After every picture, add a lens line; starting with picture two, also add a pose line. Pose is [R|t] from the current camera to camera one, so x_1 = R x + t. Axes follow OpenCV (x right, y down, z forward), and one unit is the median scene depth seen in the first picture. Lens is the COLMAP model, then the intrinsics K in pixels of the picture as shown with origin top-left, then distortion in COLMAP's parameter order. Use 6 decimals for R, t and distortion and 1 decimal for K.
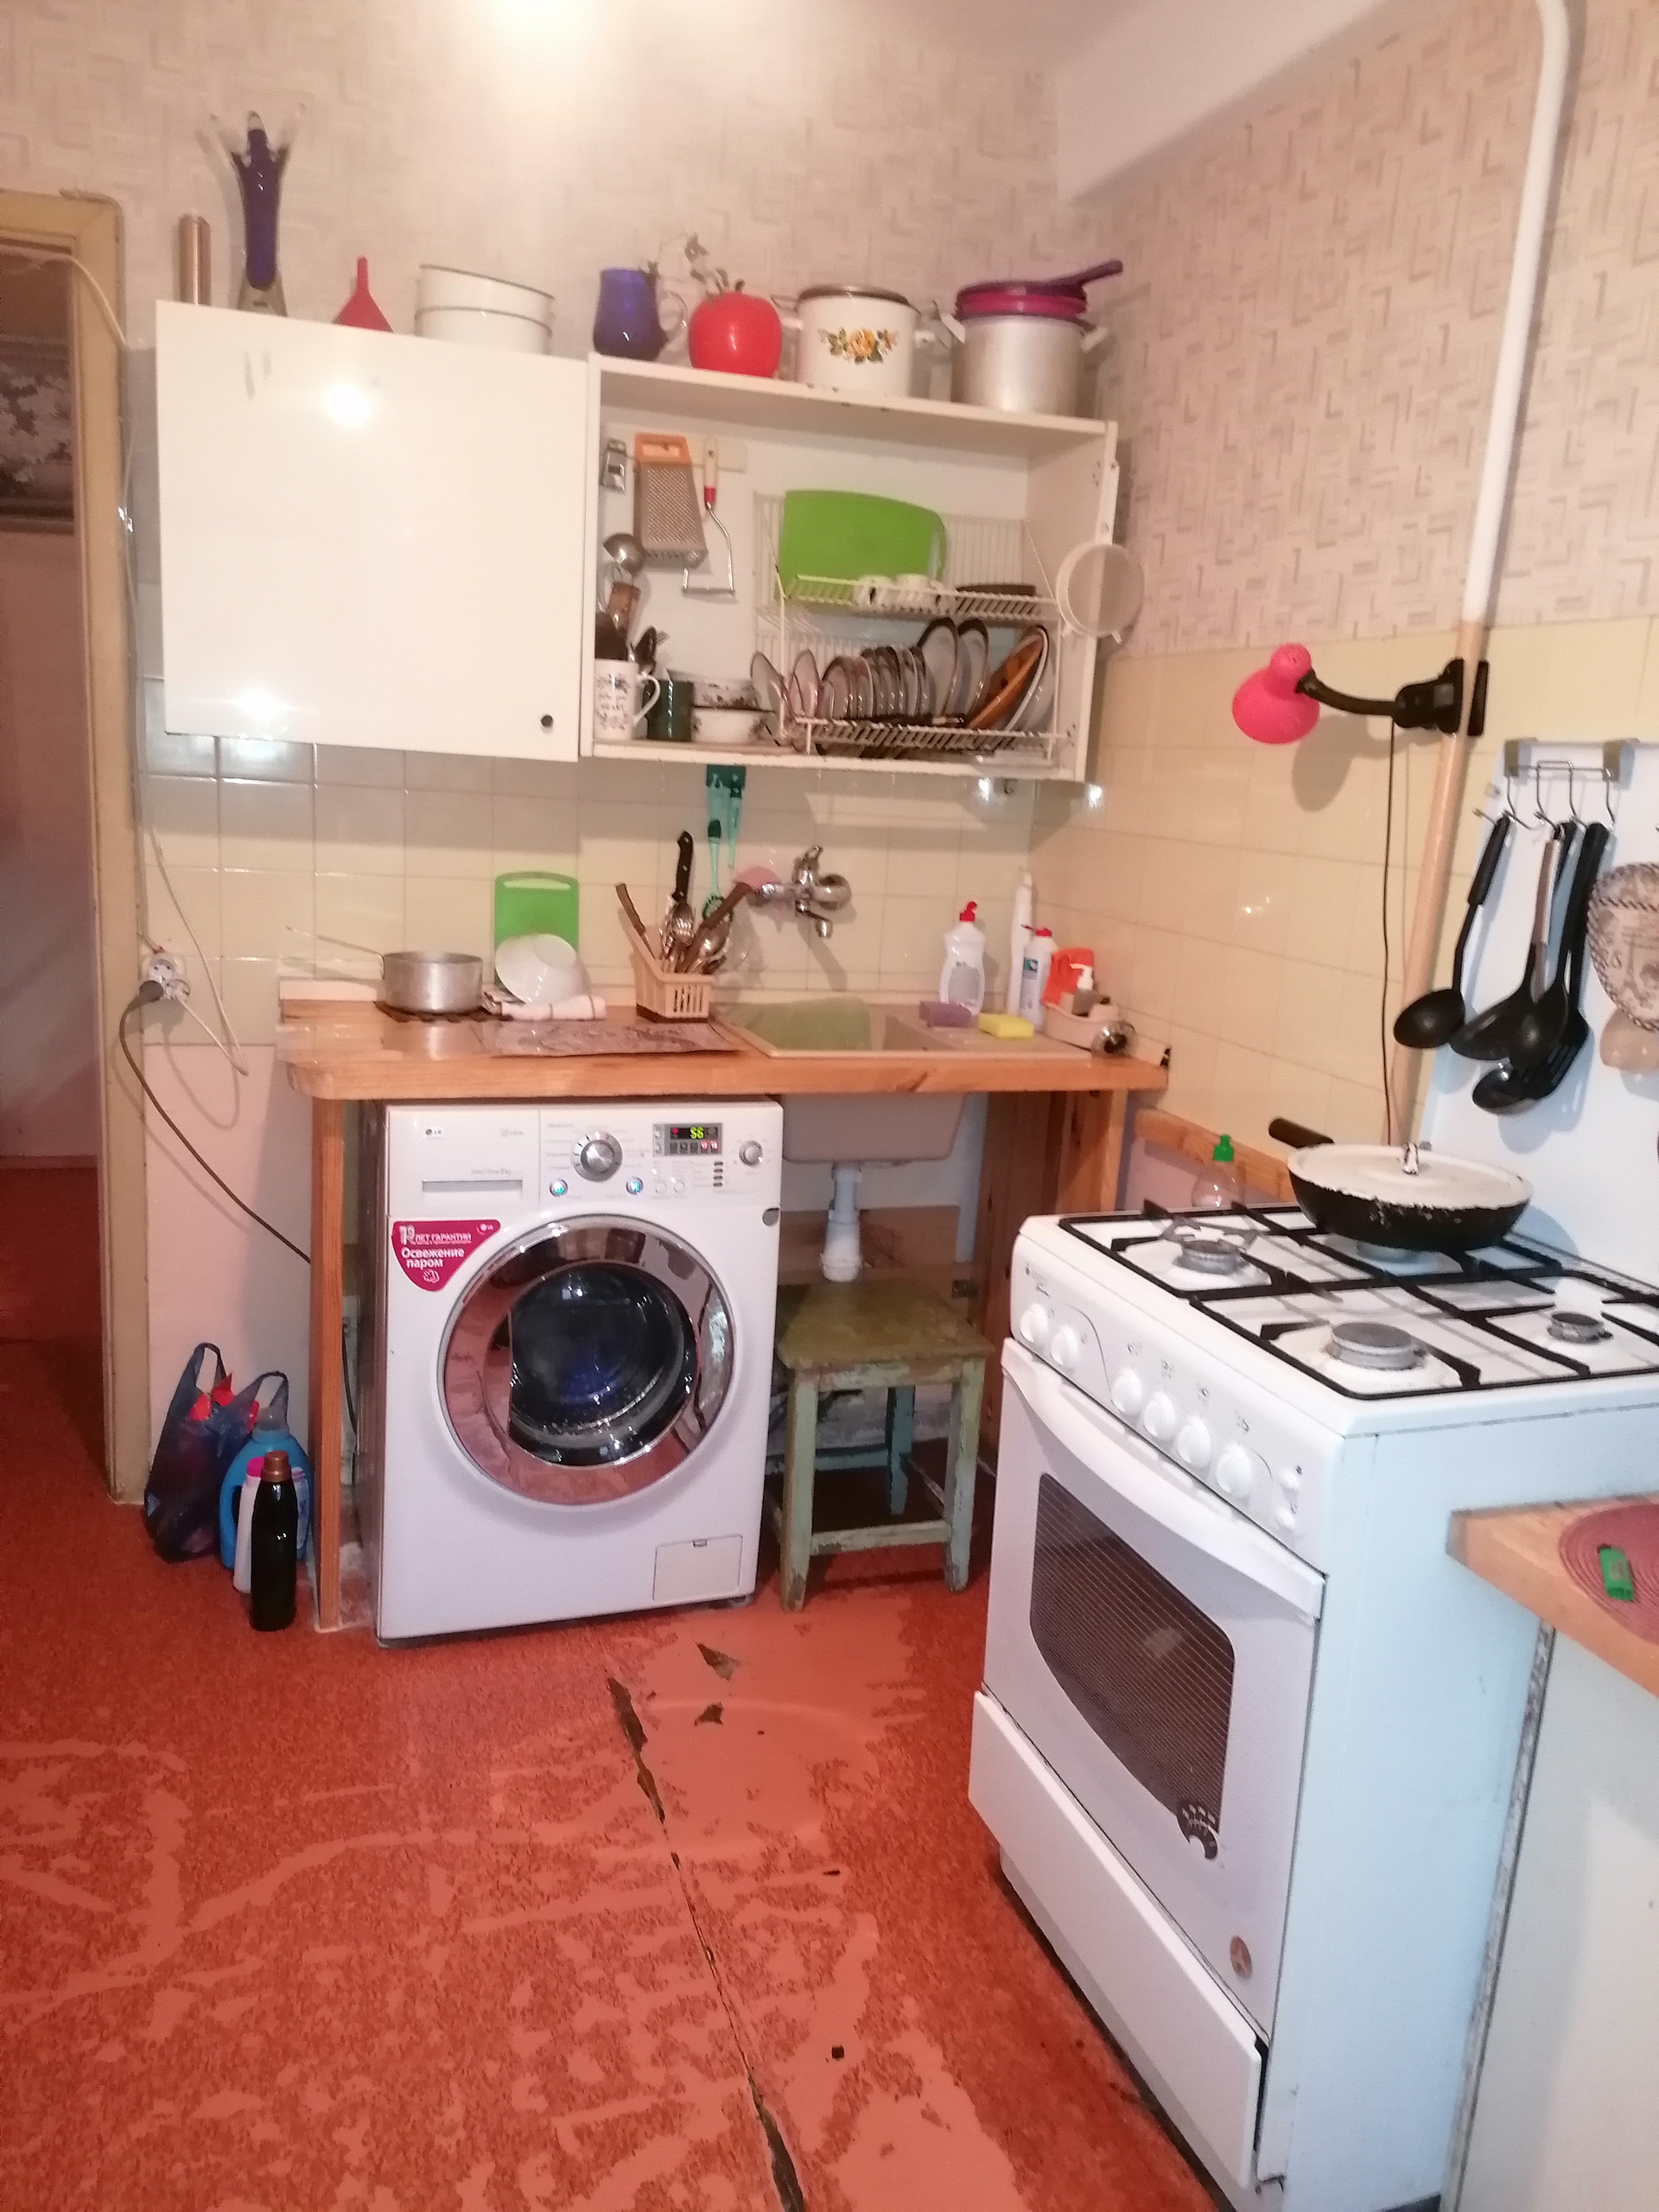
lens RADIAL K [[1607.8, 0, 803.4], [0, 1607.8, 1103.2], [0, 0, 1]] dist [0.100479, -0.122692]
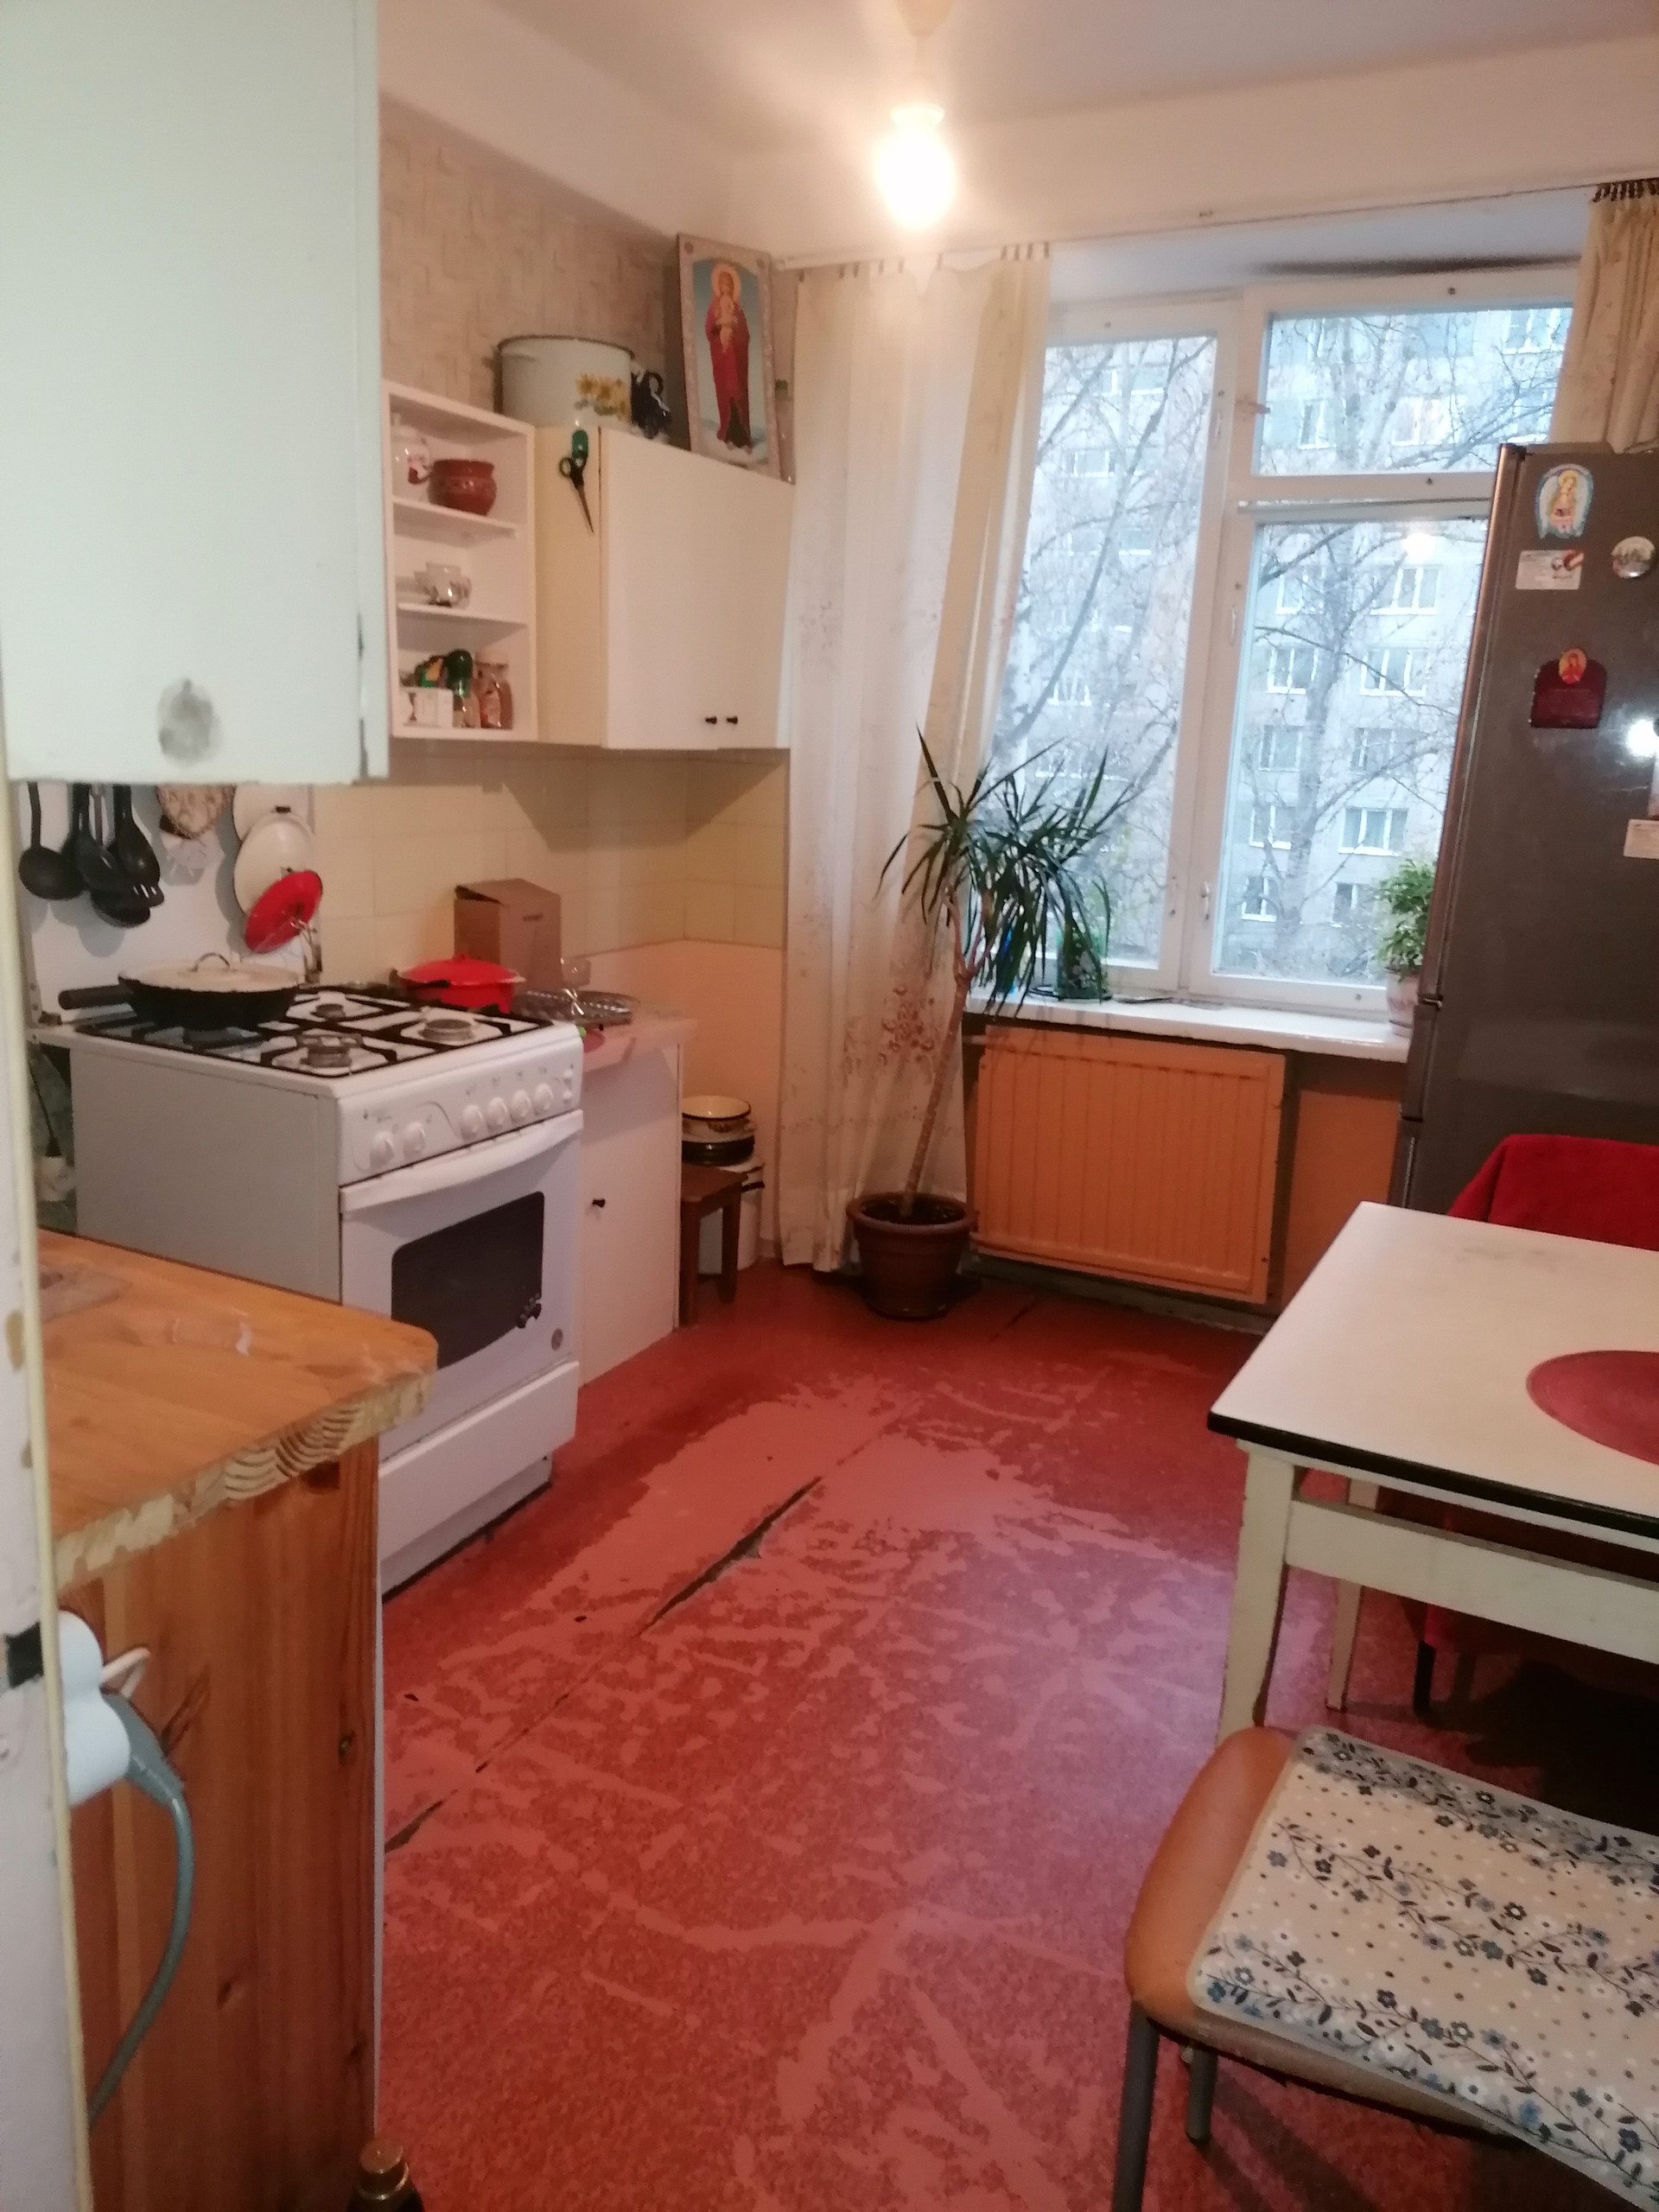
lens RADIAL K [[1607.8, 0, 803.4], [0, 1607.8, 1103.2], [0, 0, 1]] dist [0.100479, -0.122692]
pose [[-0.687195, -0.257063, 0.679471, -0.942083], [0.067102, 0.908843, 0.411705, -0.397648], [-0.723367, 0.328516, -0.607304, 1.534332]]
